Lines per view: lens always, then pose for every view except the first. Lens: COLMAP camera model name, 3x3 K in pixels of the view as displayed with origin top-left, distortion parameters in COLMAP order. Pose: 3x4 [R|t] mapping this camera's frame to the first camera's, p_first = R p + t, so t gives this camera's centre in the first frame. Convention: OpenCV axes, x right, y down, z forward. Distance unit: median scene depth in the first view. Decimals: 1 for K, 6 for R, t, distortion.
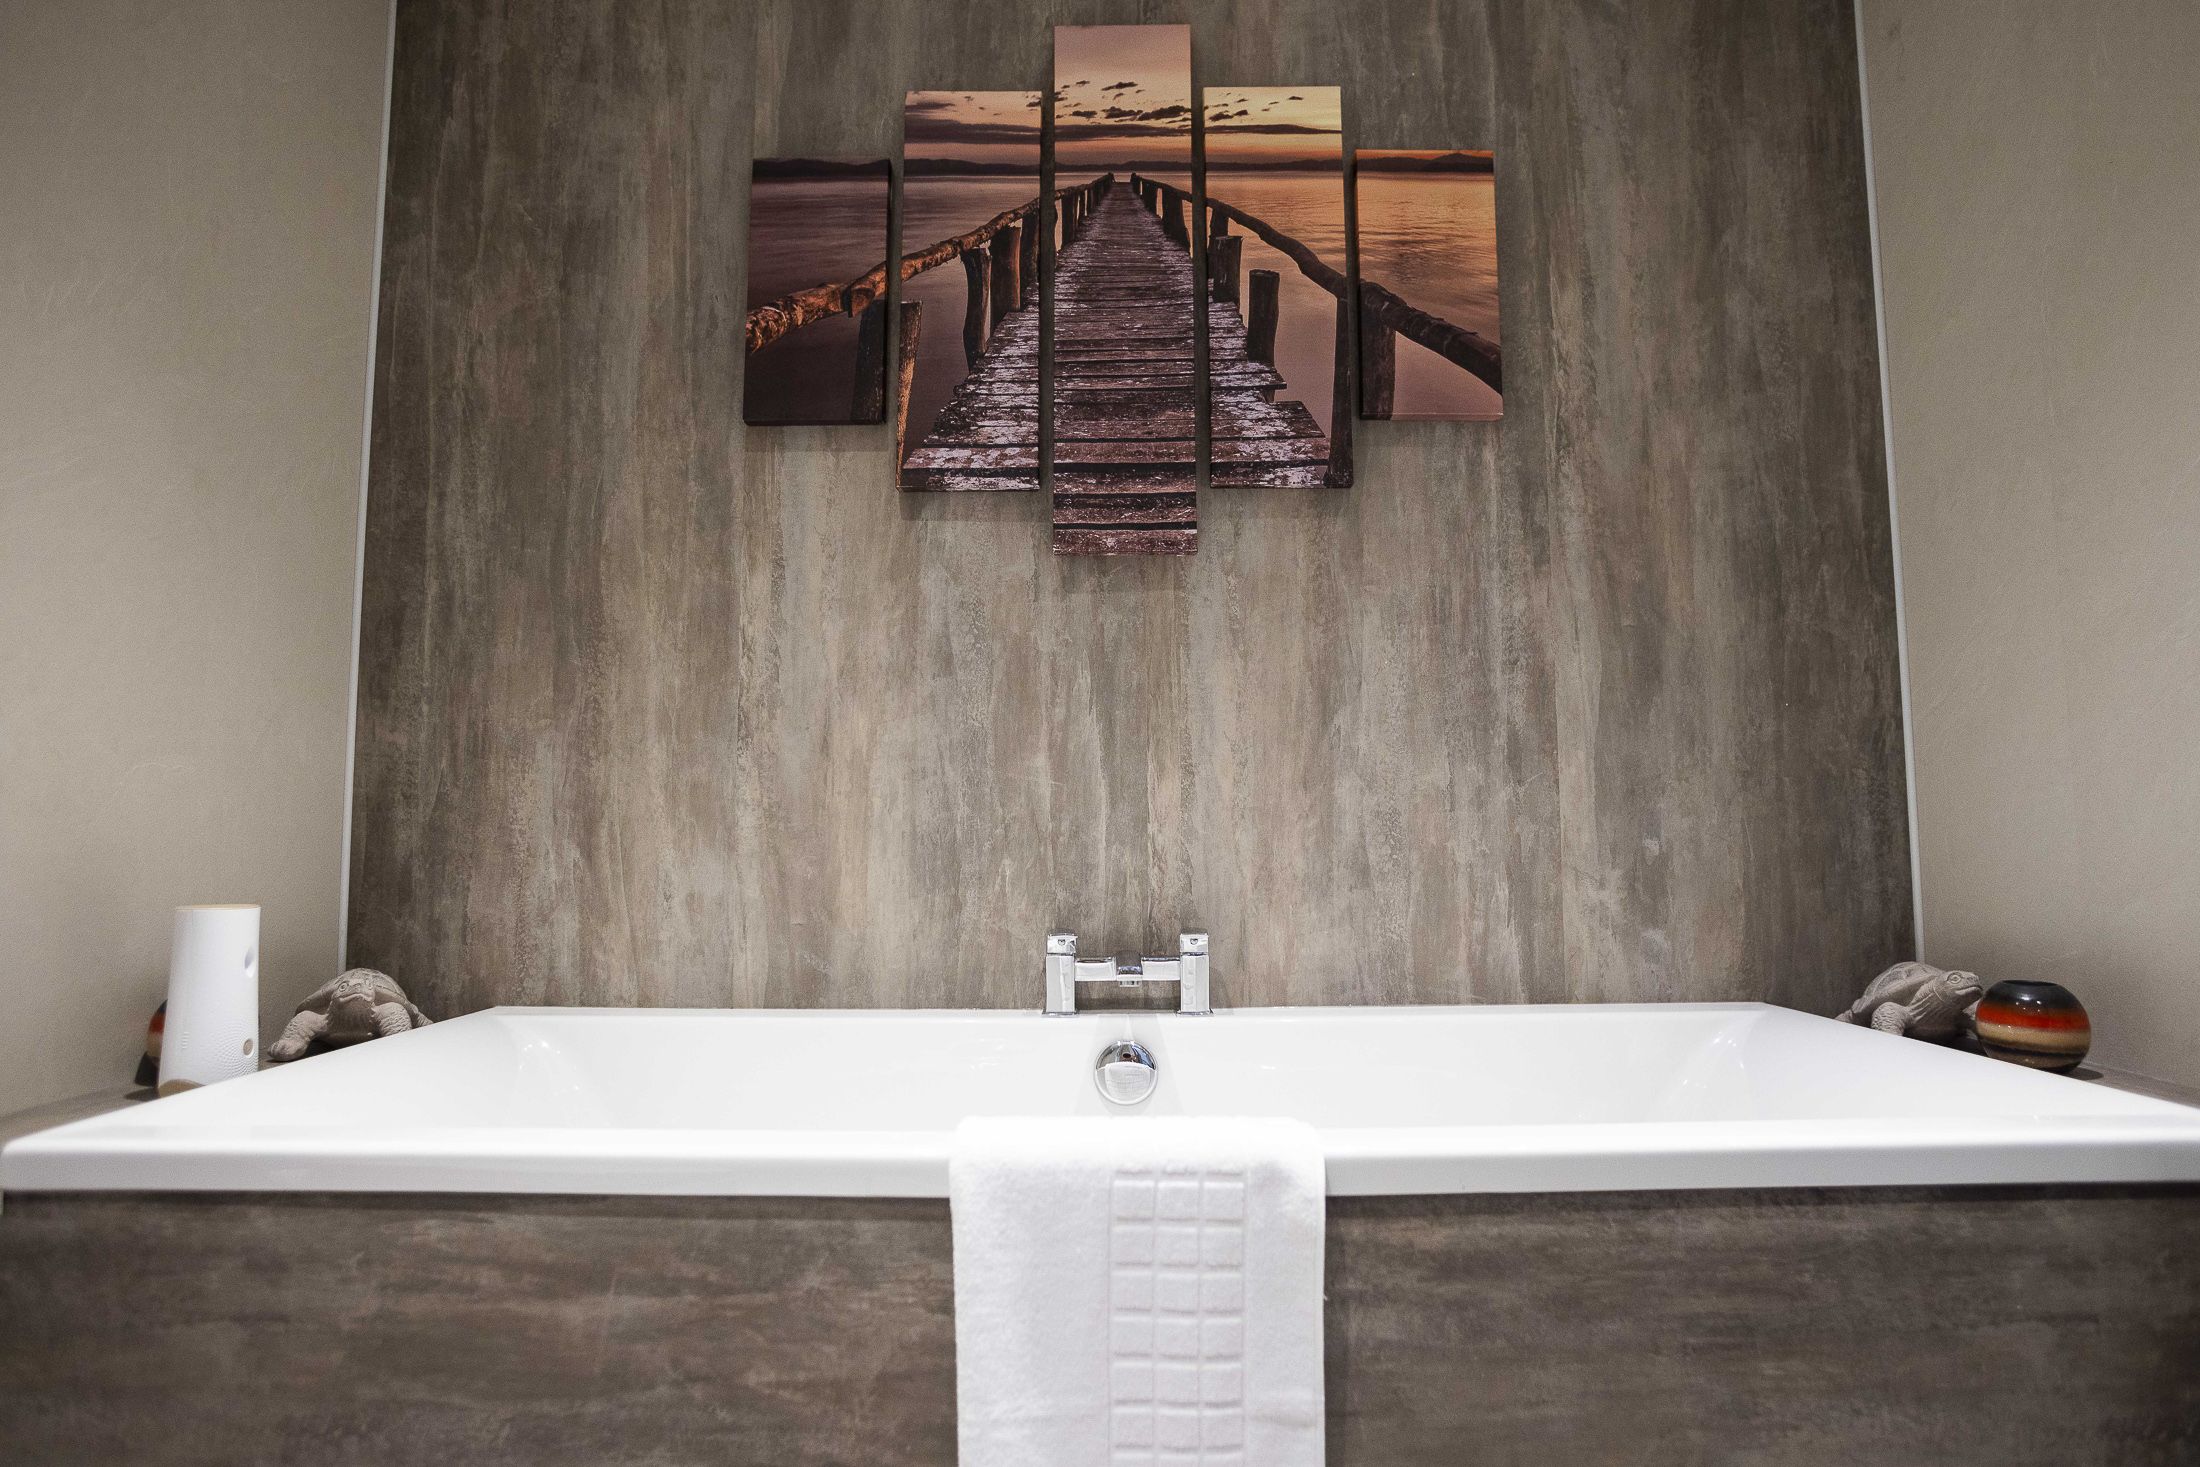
lens RADIAL K [[1264.1, 0, 1100.0], [0, 1264.1, 733.5], [0, 0, 1]] dist [-0.092373, 0.061126]
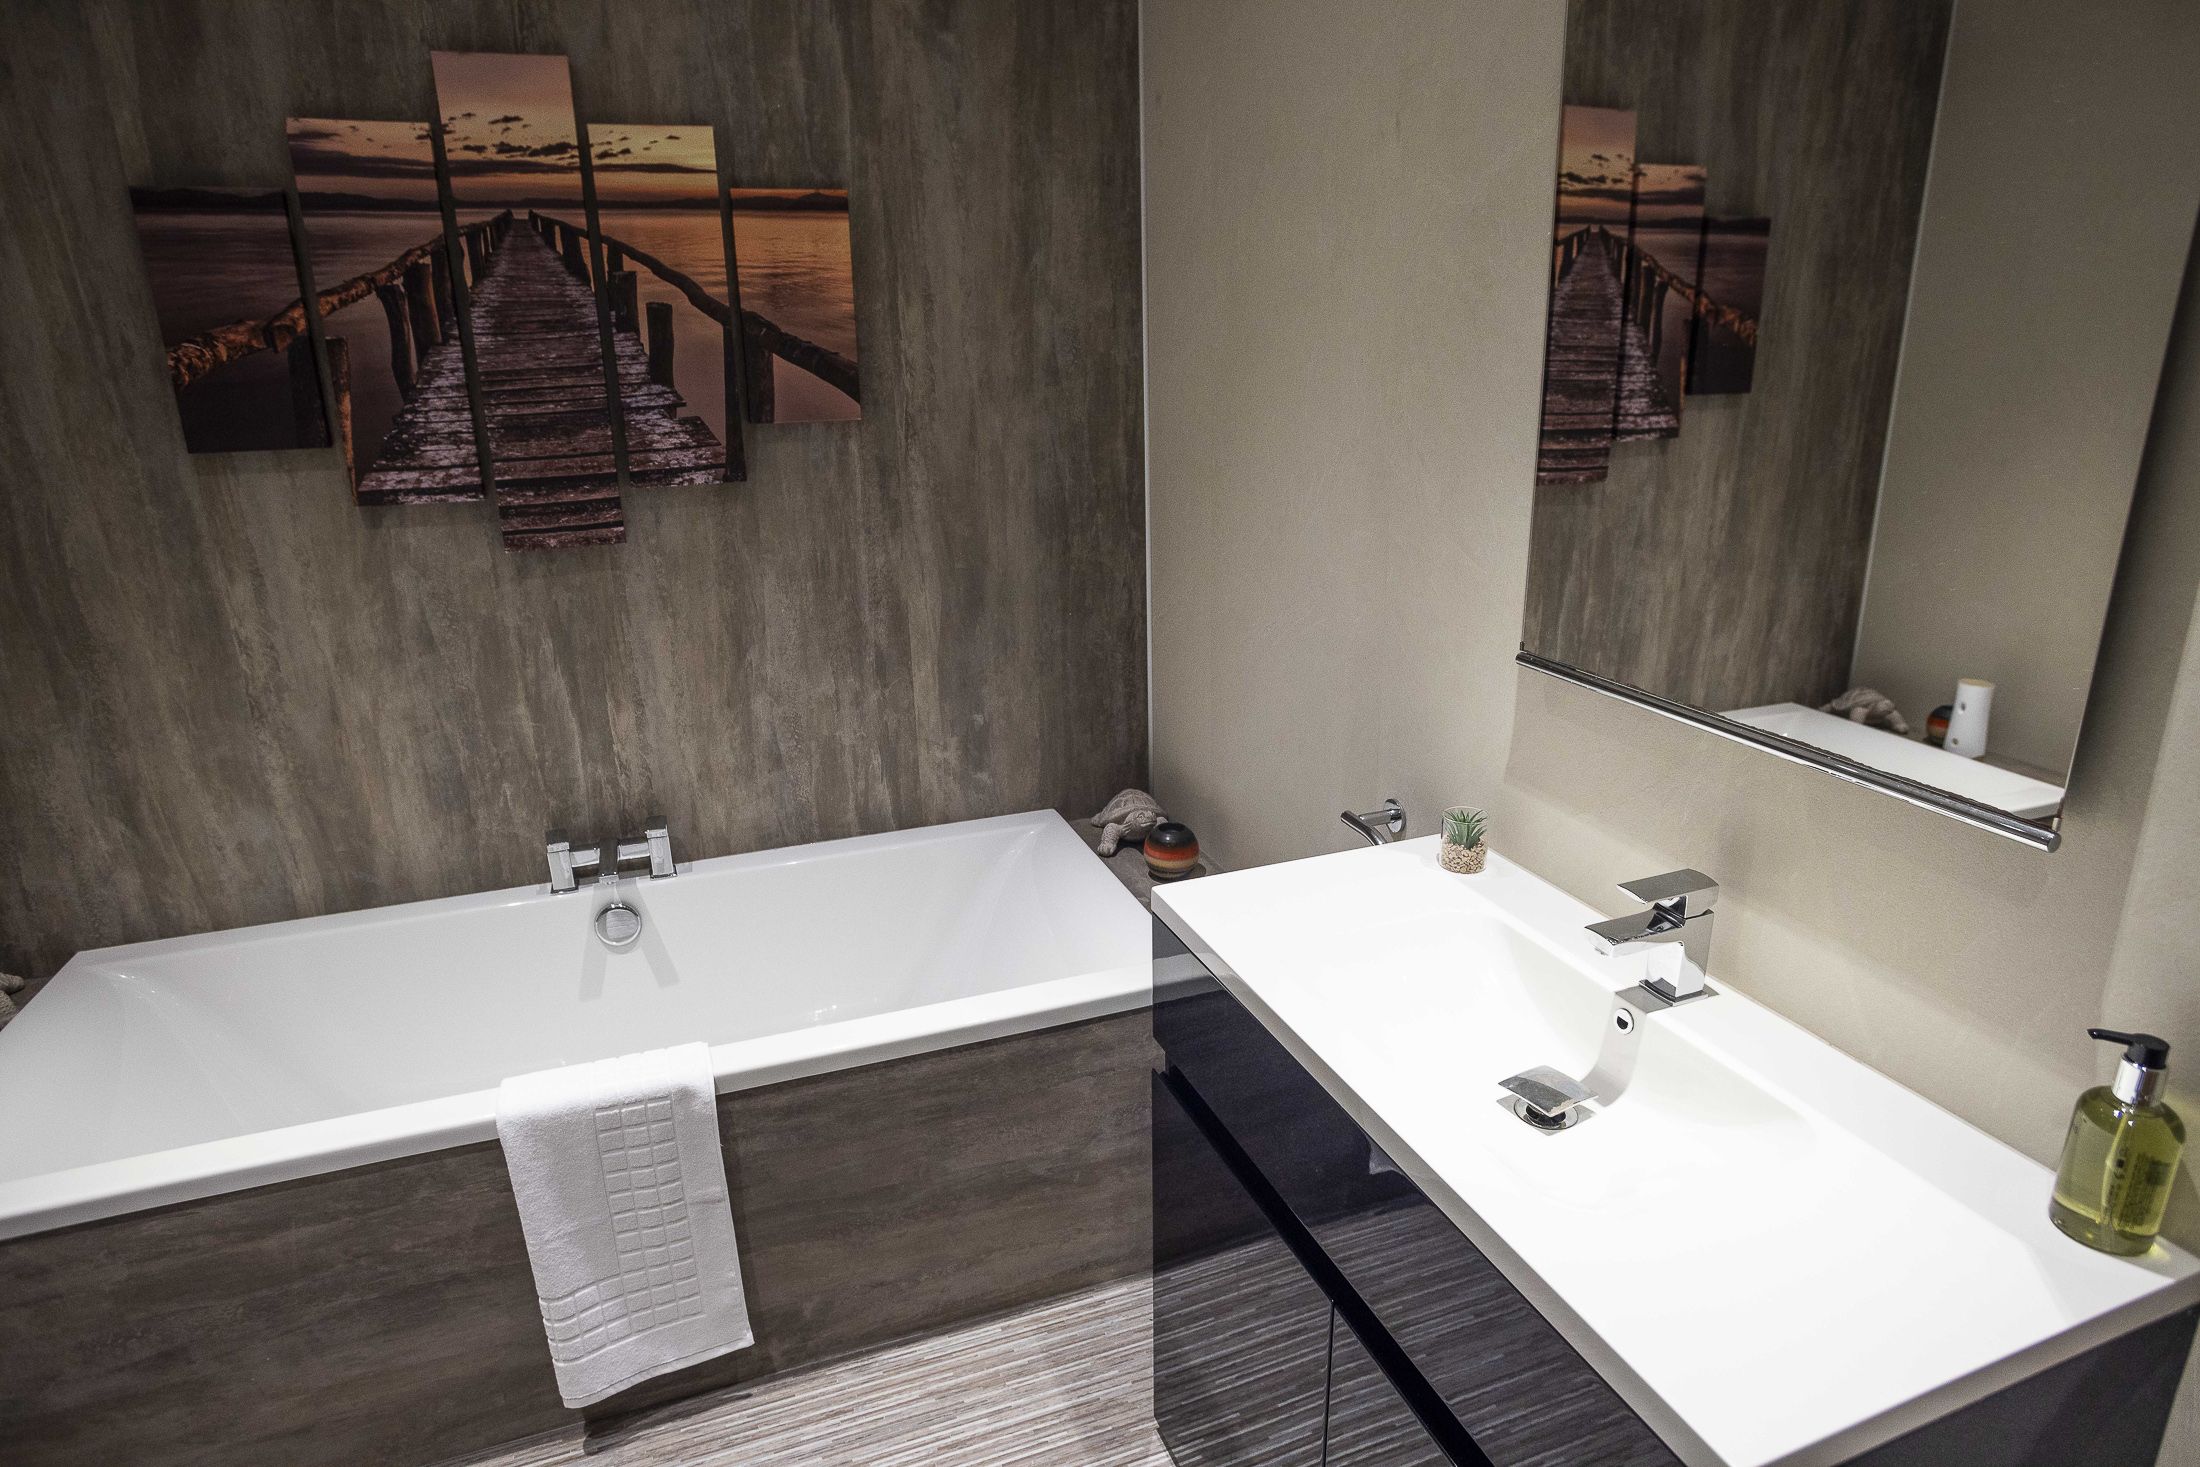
lens RADIAL K [[1224.6, 0, 1100.0], [0, 1224.6, 733.5], [0, 0, 1]] dist [-0.080738, 0.049981]
pose [[0.934620, -0.119326, 0.335032, 0.091830], [-0.012802, 0.930136, 0.366993, -0.417774], [-0.355417, -0.347288, 0.867796, -0.302121]]
